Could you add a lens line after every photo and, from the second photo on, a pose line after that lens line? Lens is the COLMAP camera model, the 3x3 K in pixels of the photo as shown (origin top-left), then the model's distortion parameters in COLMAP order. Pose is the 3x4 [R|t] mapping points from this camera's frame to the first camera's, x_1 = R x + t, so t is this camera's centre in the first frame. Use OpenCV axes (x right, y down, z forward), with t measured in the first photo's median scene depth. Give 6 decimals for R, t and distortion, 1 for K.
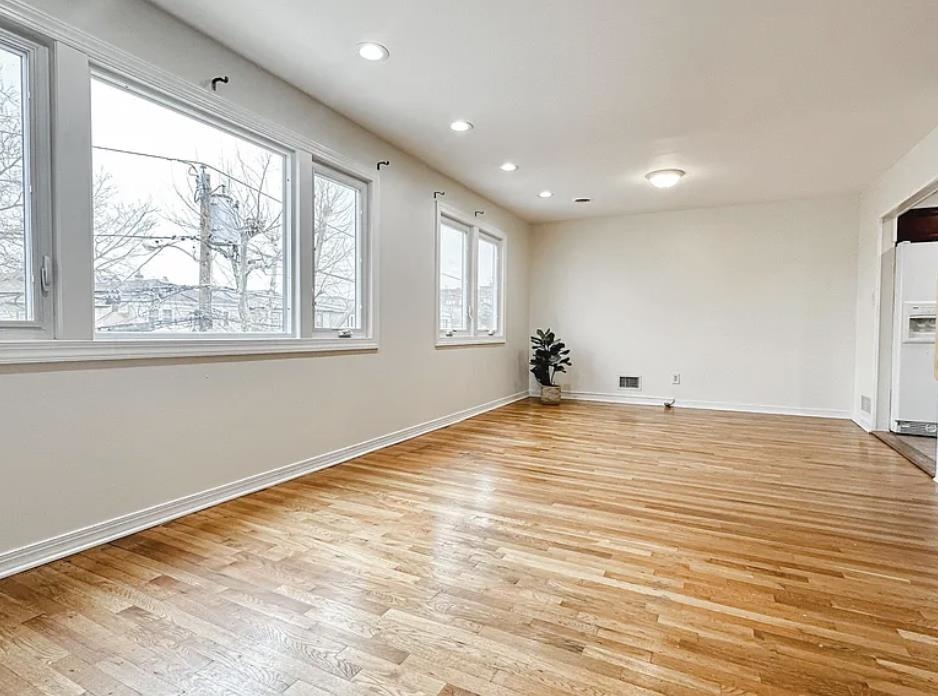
lens RADIAL K [[490.1, 0, 478.2], [0, 490.1, 344.5], [0, 0, 1]] dist [0.004055, 0.000022]
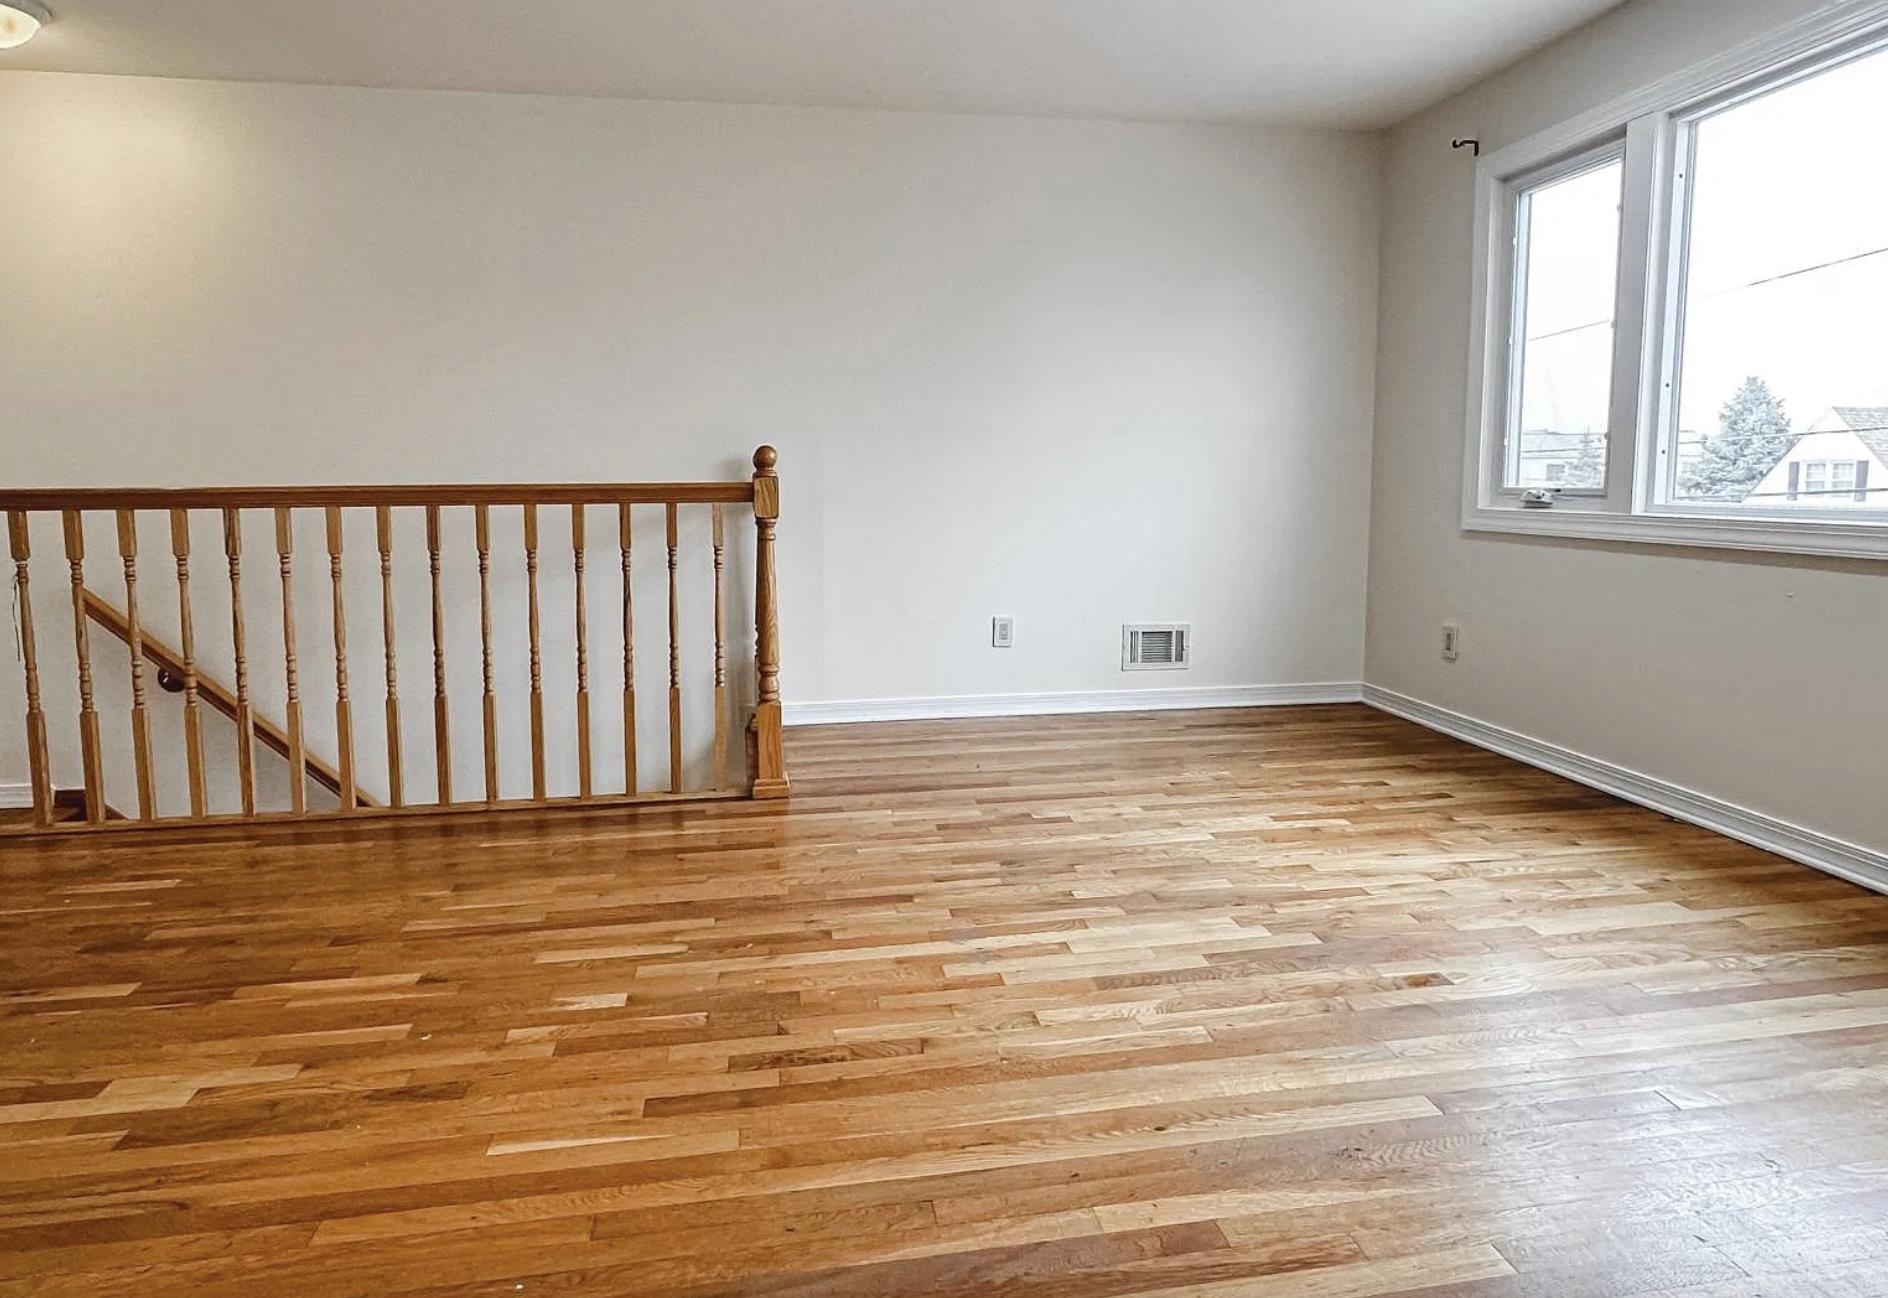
lens RADIAL K [[1134.1, 0, 952.0], [0, 1134.1, 591.8], [0, 0, 1]] dist [0.004156, -0.001464]
pose [[-0.811116, 0.053285, -0.582453, 0.912778], [-0.017887, 0.993116, 0.115762, -0.063620], [0.584612, 0.104315, -0.804579, 1.603590]]
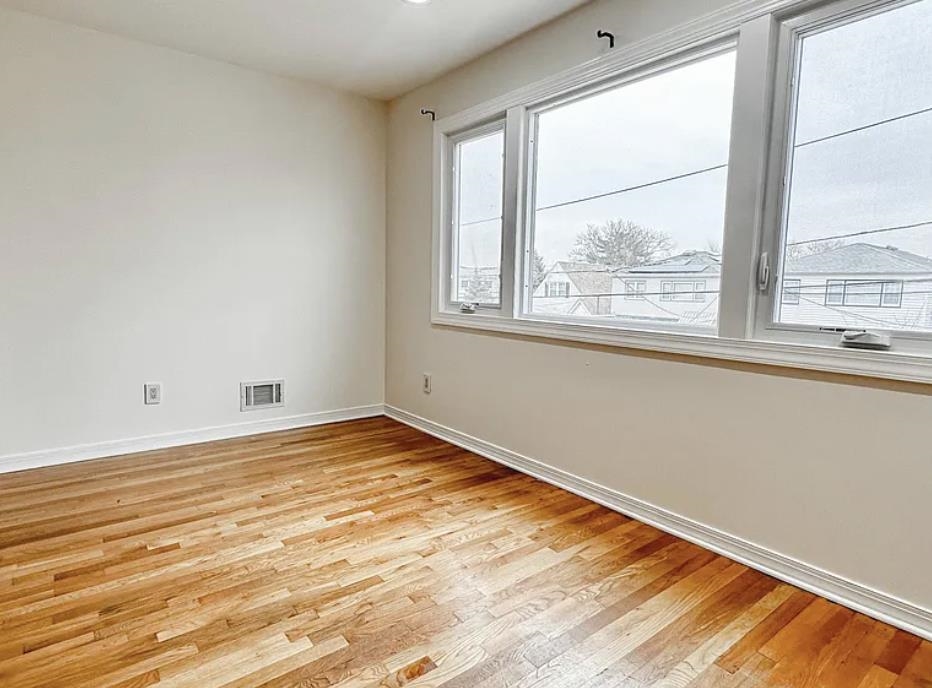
lens RADIAL K [[528.2, 0, 466.0], [0, 528.2, 344.0], [0, 0, 1]] dist [-0.003052, -0.001509]
pose [[-0.440366, 0.084612, -0.893823, 0.536518], [-0.046040, 0.992111, 0.116599, -0.093994], [0.896637, 0.092498, -0.432996, 1.377963]]
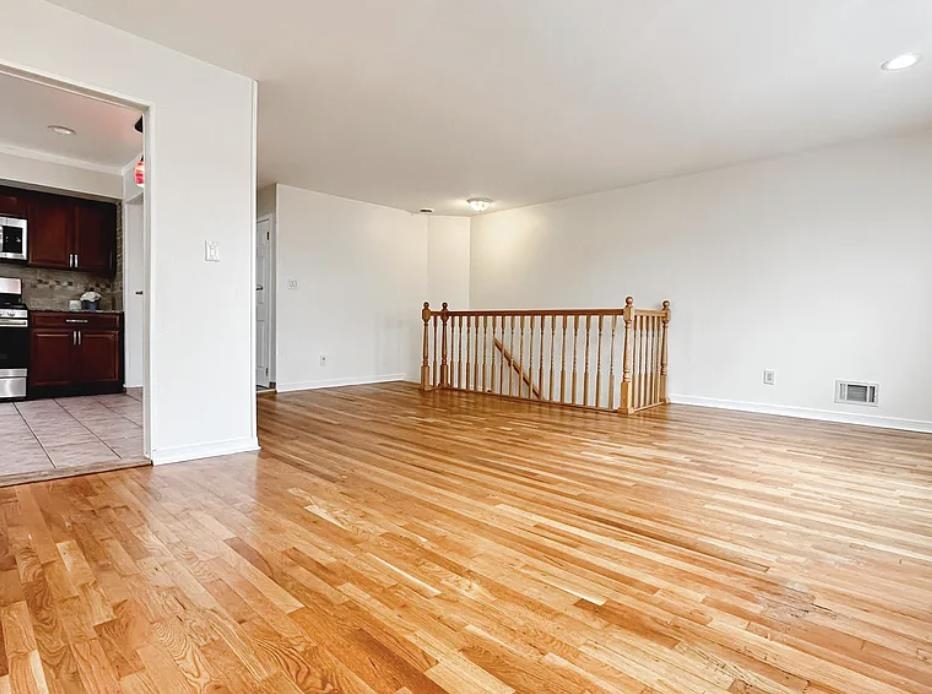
lens RADIAL K [[492.9, 0, 473.1], [0, 492.9, 343.6], [0, 0, 1]] dist [0.002144, 0.000547]
pose [[-0.949187, -0.038840, 0.312306, 0.189273], [-0.019458, 0.997699, 0.064942, -0.005930], [-0.314110, 0.055565, -0.947759, 2.368825]]
